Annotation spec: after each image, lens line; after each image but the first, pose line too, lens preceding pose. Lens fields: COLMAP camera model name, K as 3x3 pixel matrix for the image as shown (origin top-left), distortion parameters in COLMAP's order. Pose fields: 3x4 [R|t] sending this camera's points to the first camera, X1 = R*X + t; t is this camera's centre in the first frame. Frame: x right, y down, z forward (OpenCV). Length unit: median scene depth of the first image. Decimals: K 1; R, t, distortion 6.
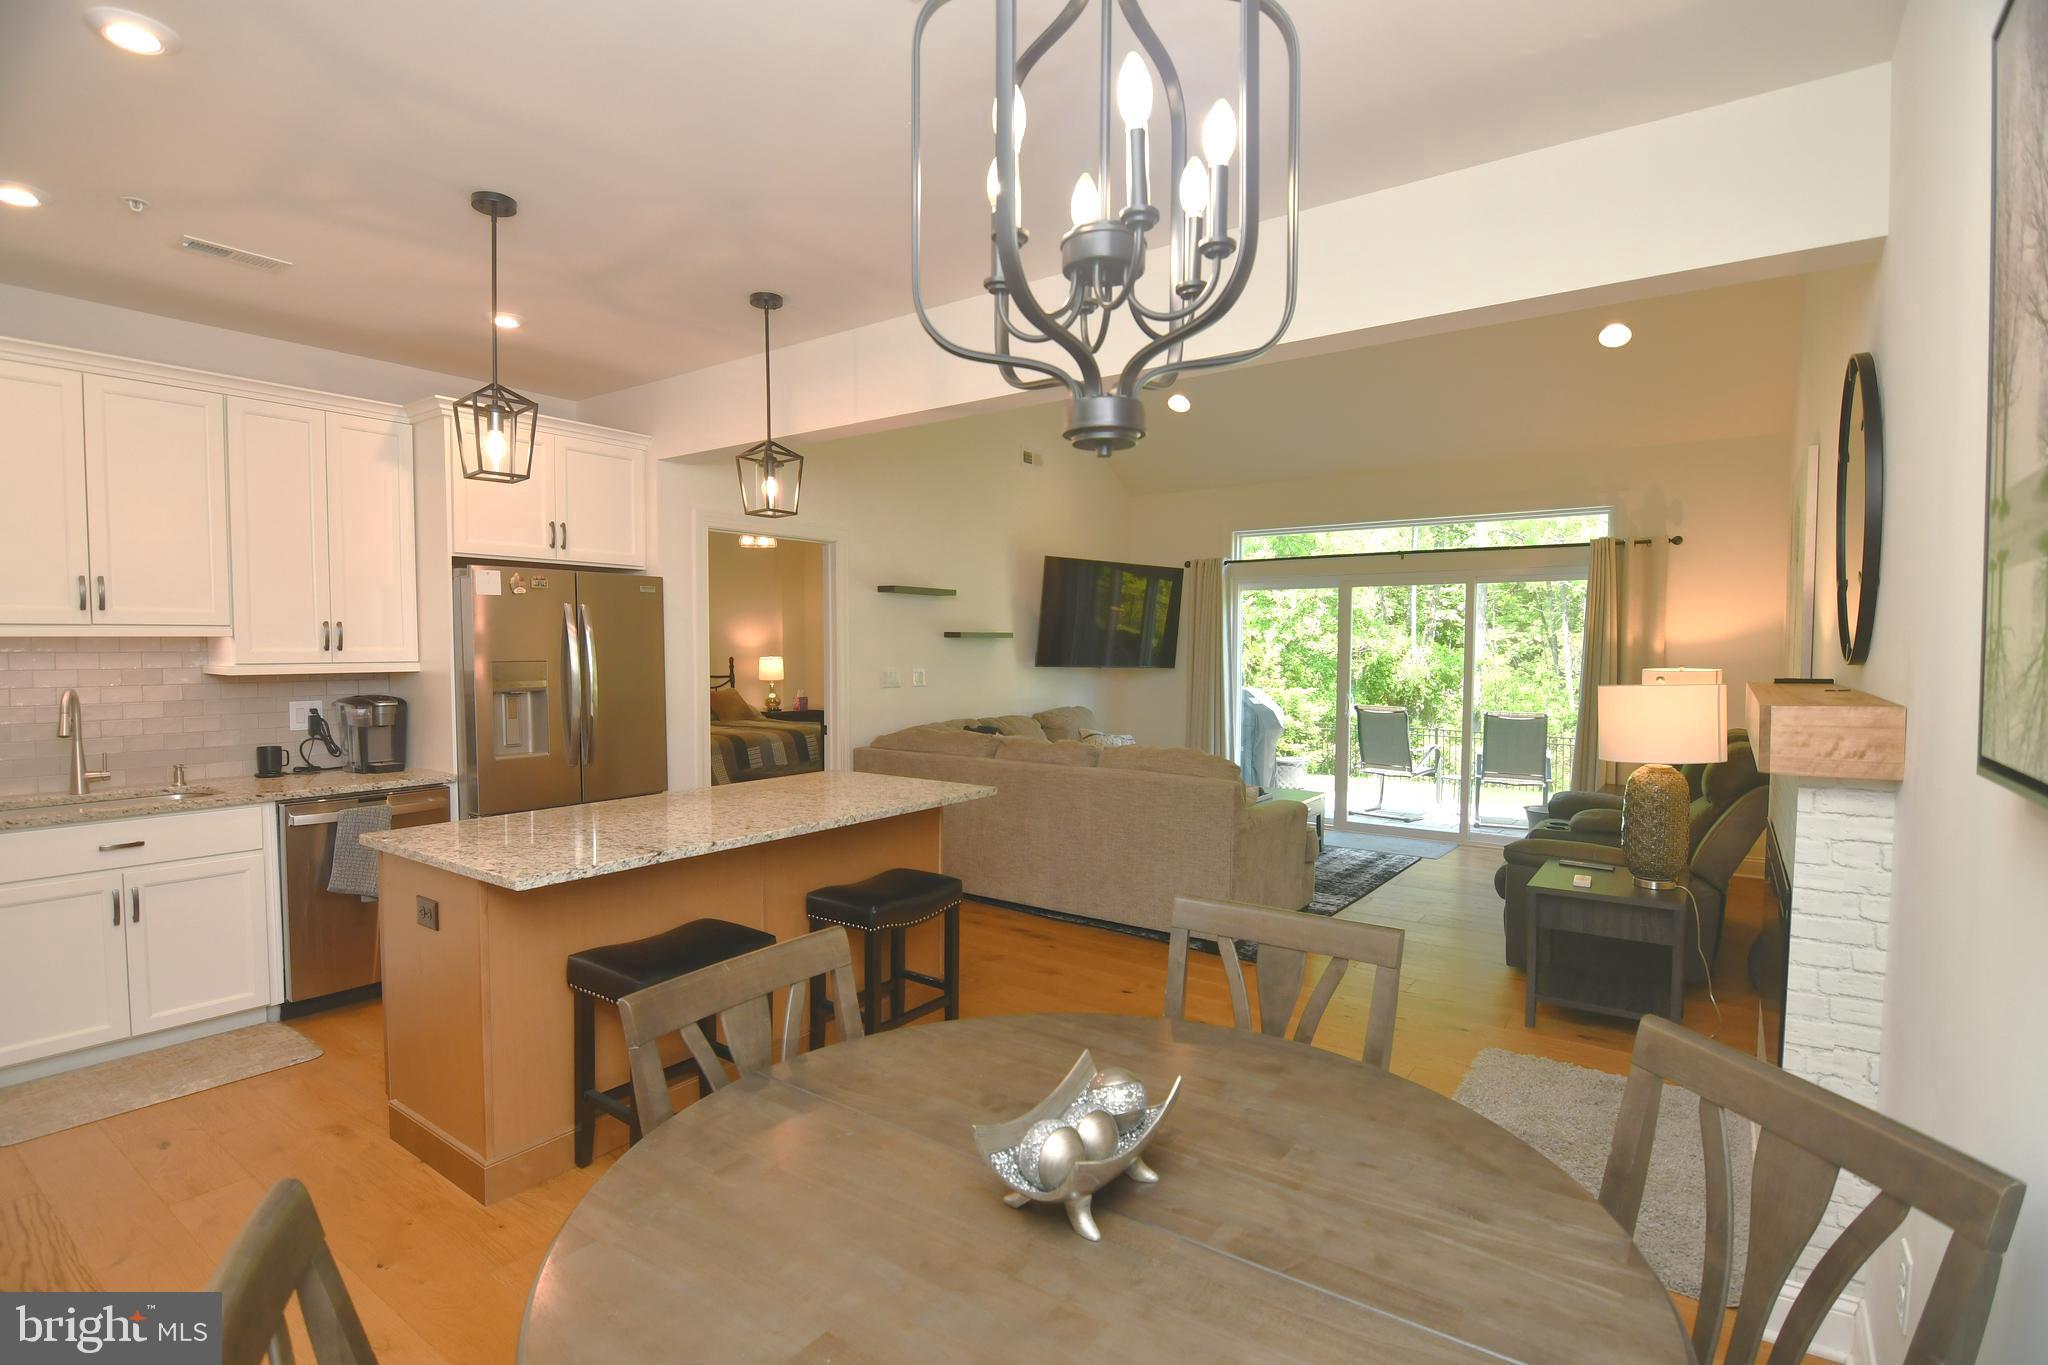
lens RADIAL K [[985.0, 0, 1002.5], [0, 985.0, 684.0], [0, 0, 1]] dist [0.000364, -0.000020]
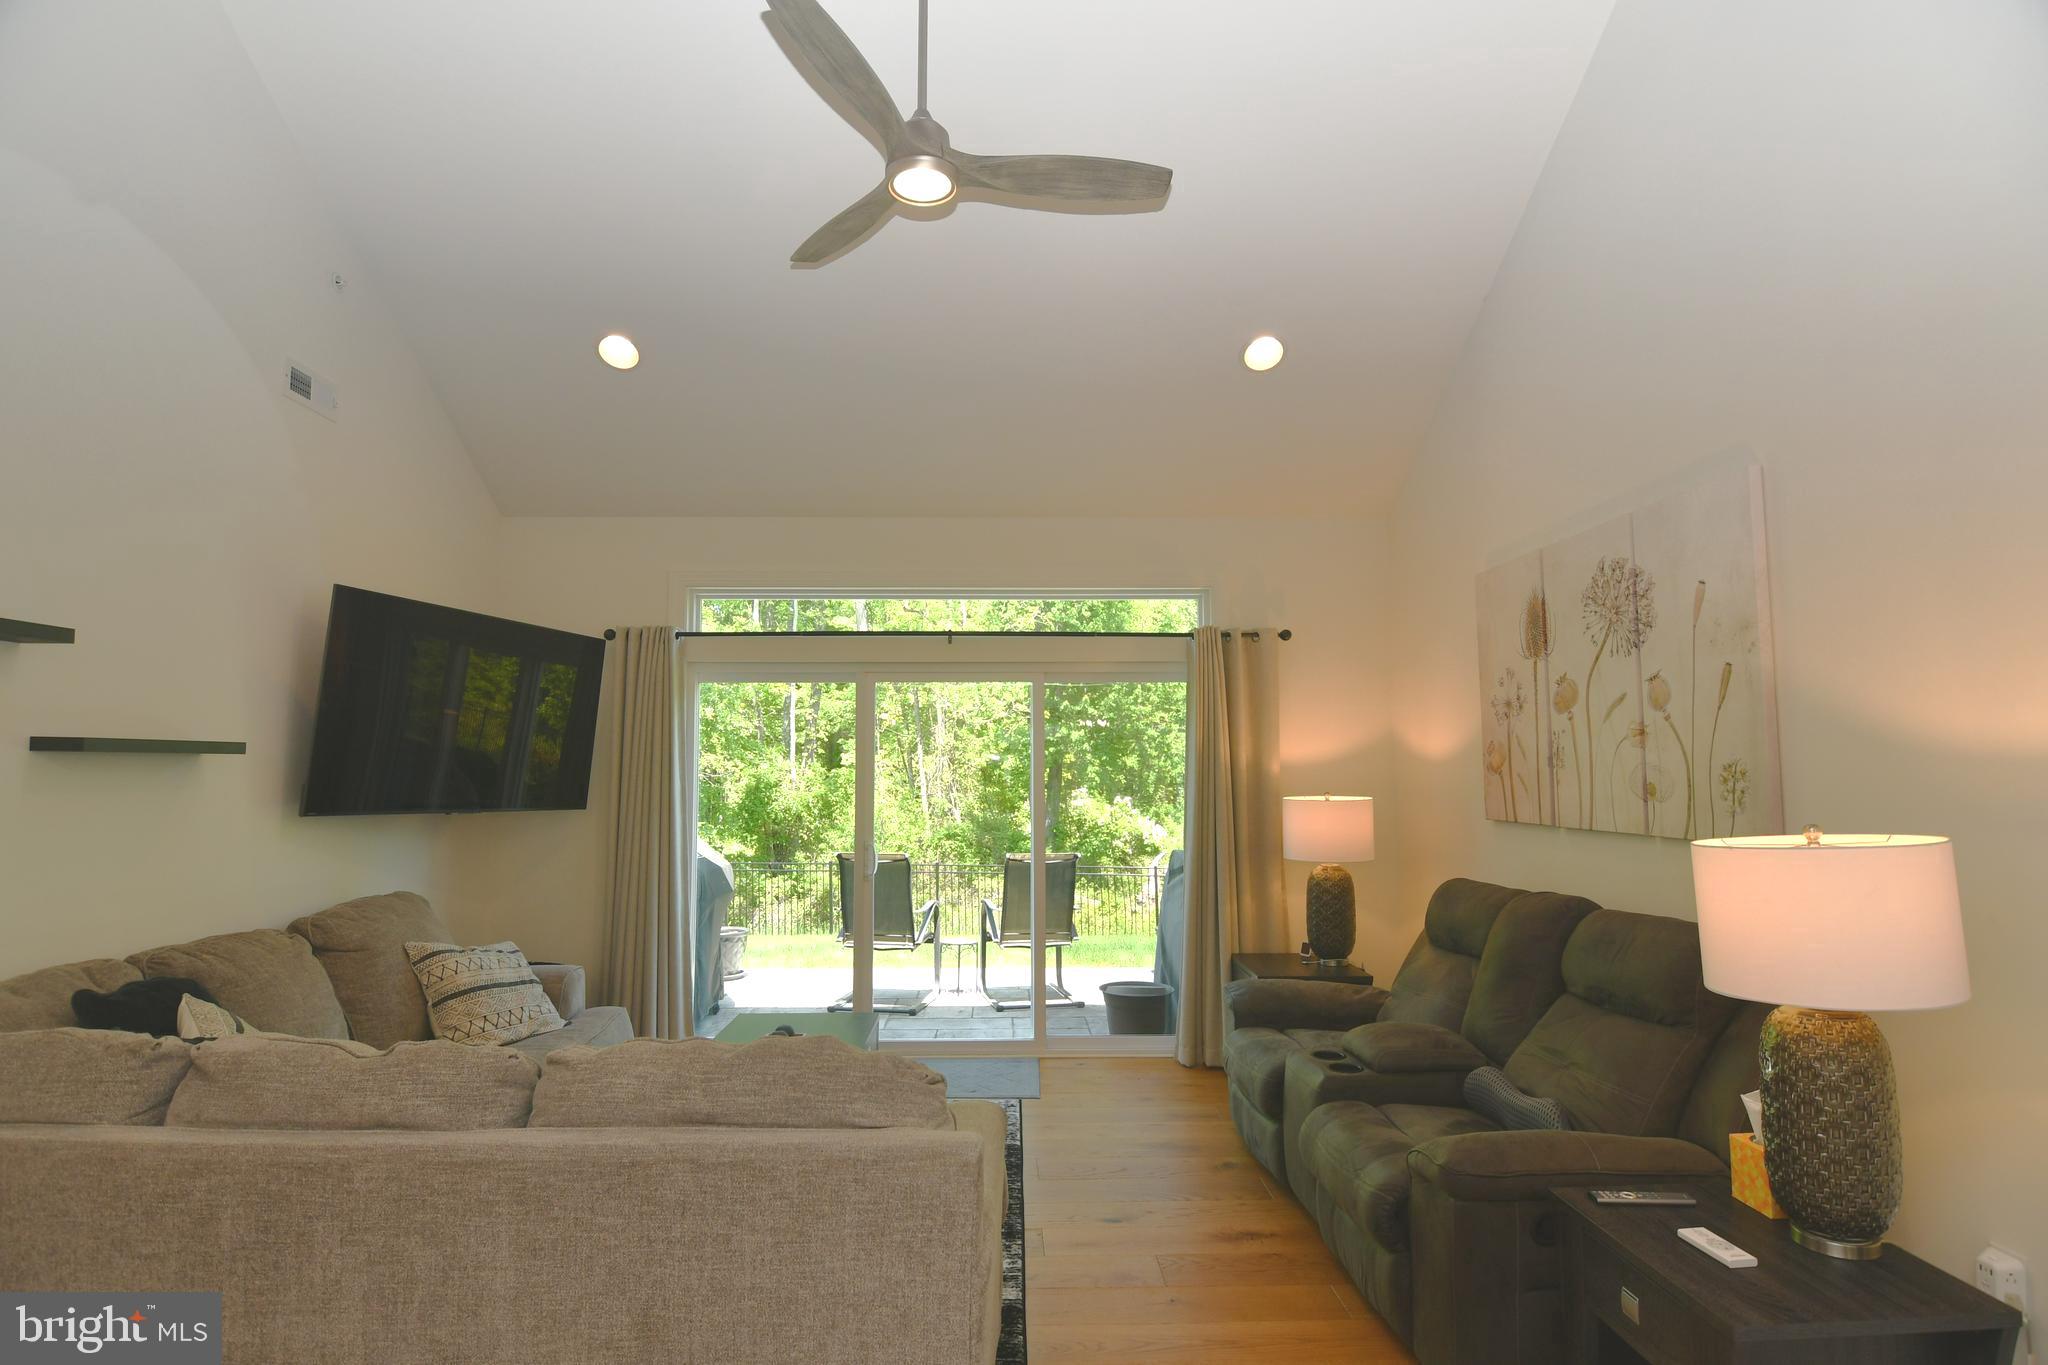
lens RADIAL K [[1011.9, 0, 1011.1], [0, 1011.9, 693.8], [0, 0, 1]] dist [0.001252, -0.020482]
pose [[0.787772, 0.041172, 0.614589, 0.003131], [0.028872, 0.994199, -0.103611, -0.015935], [-0.615290, 0.099366, 0.782013, 0.404440]]
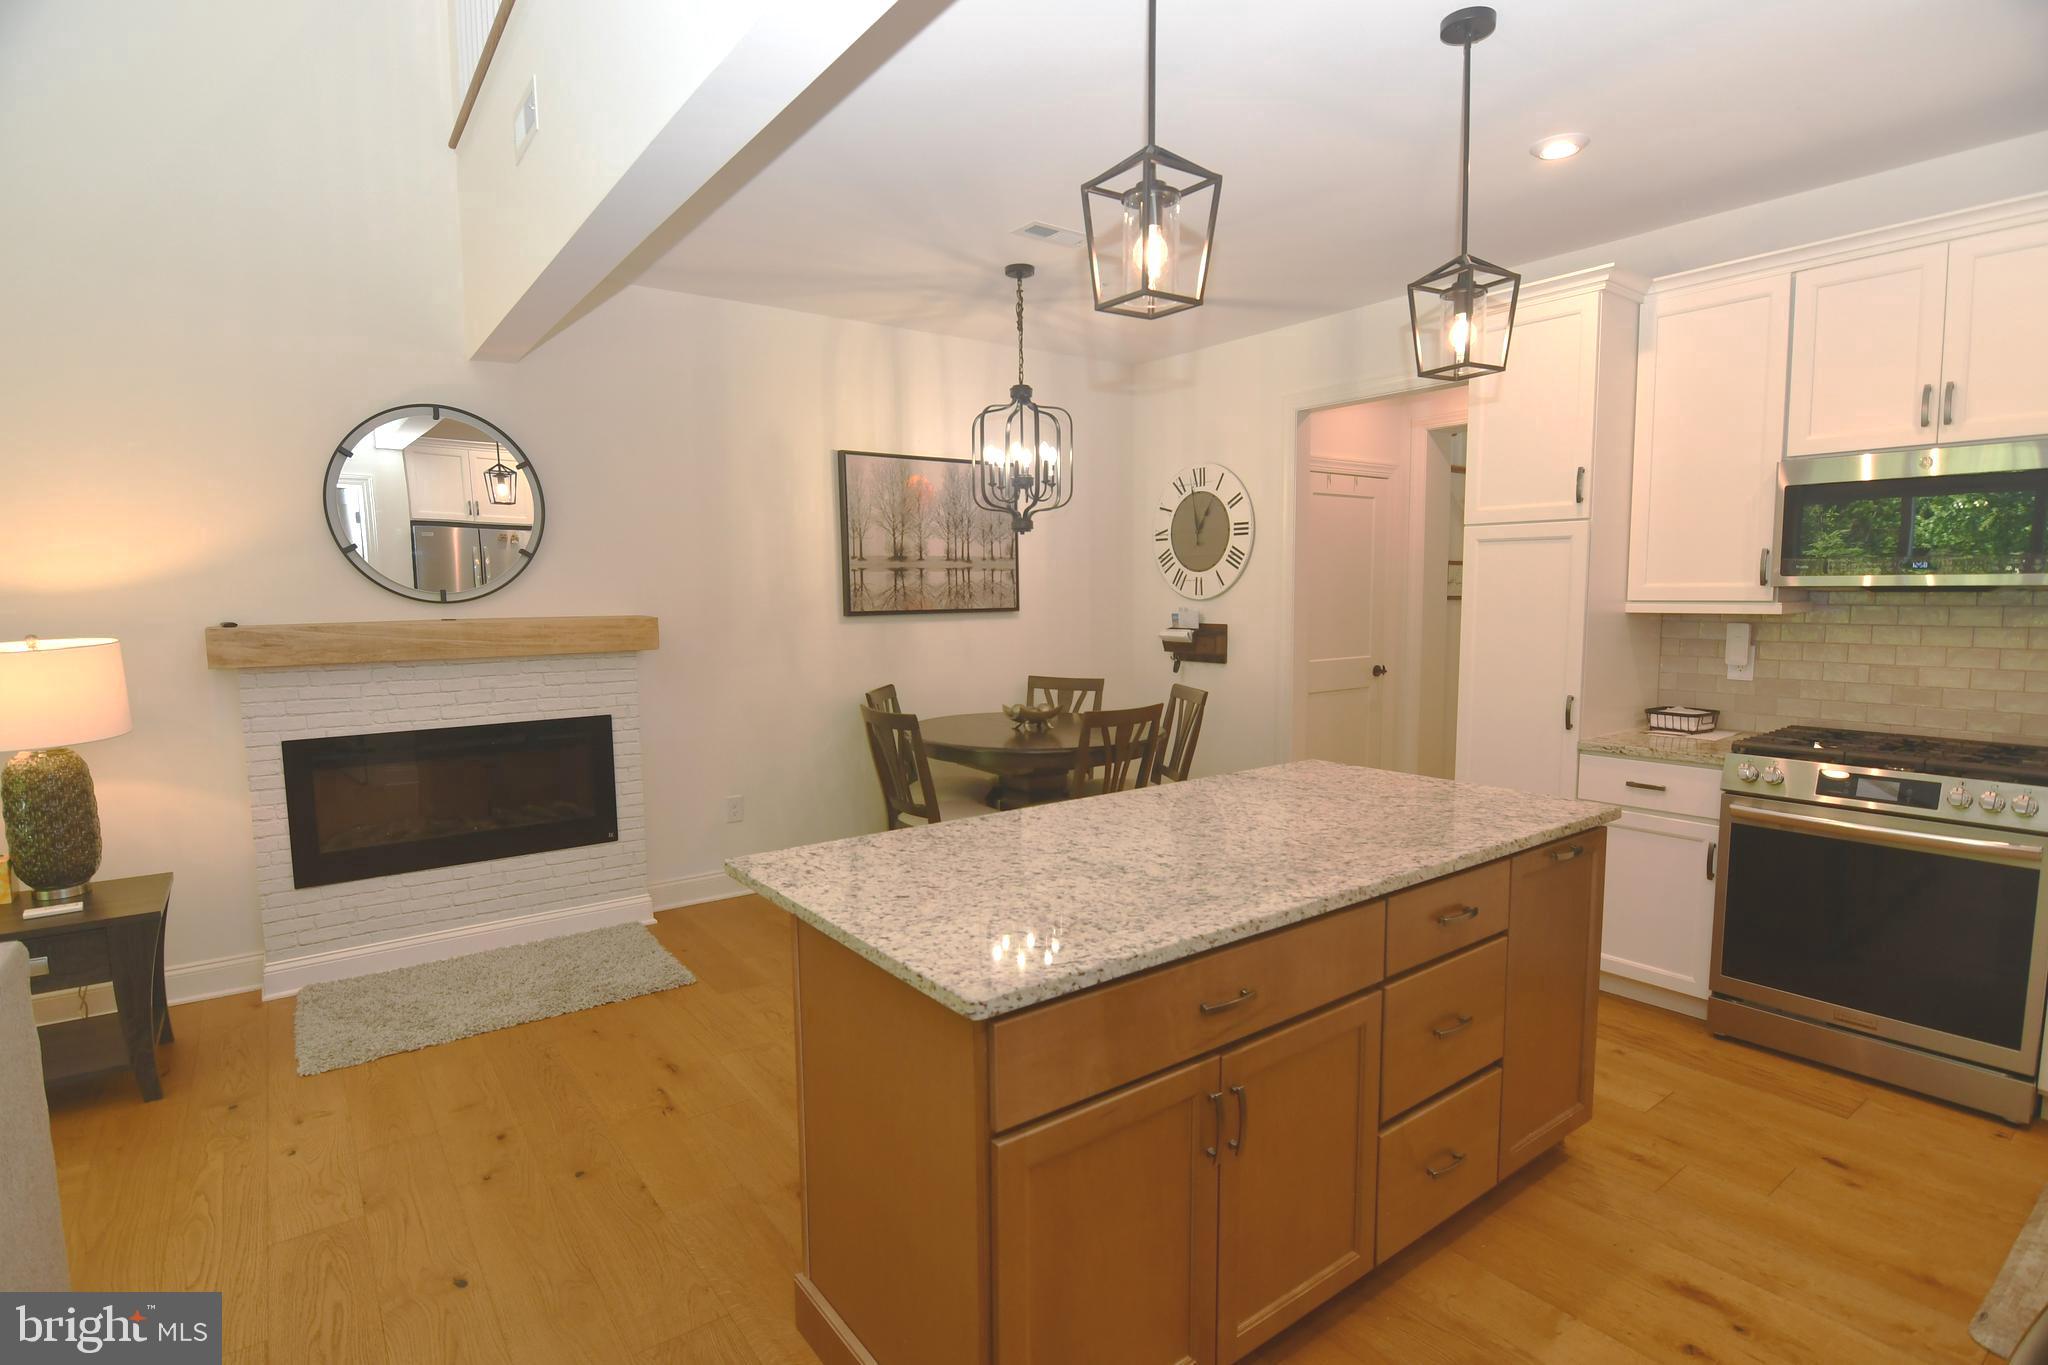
lens RADIAL K [[1014.9, 0, 1035.1], [0, 1014.9, 685.3], [0, 0, 1]] dist [0.002170, 0.000277]
pose [[-0.961850, -0.018093, 0.272977, -0.162229], [0.019509, 0.990734, 0.134405, -0.028908], [-0.272879, 0.134603, -0.952585, 0.747875]]
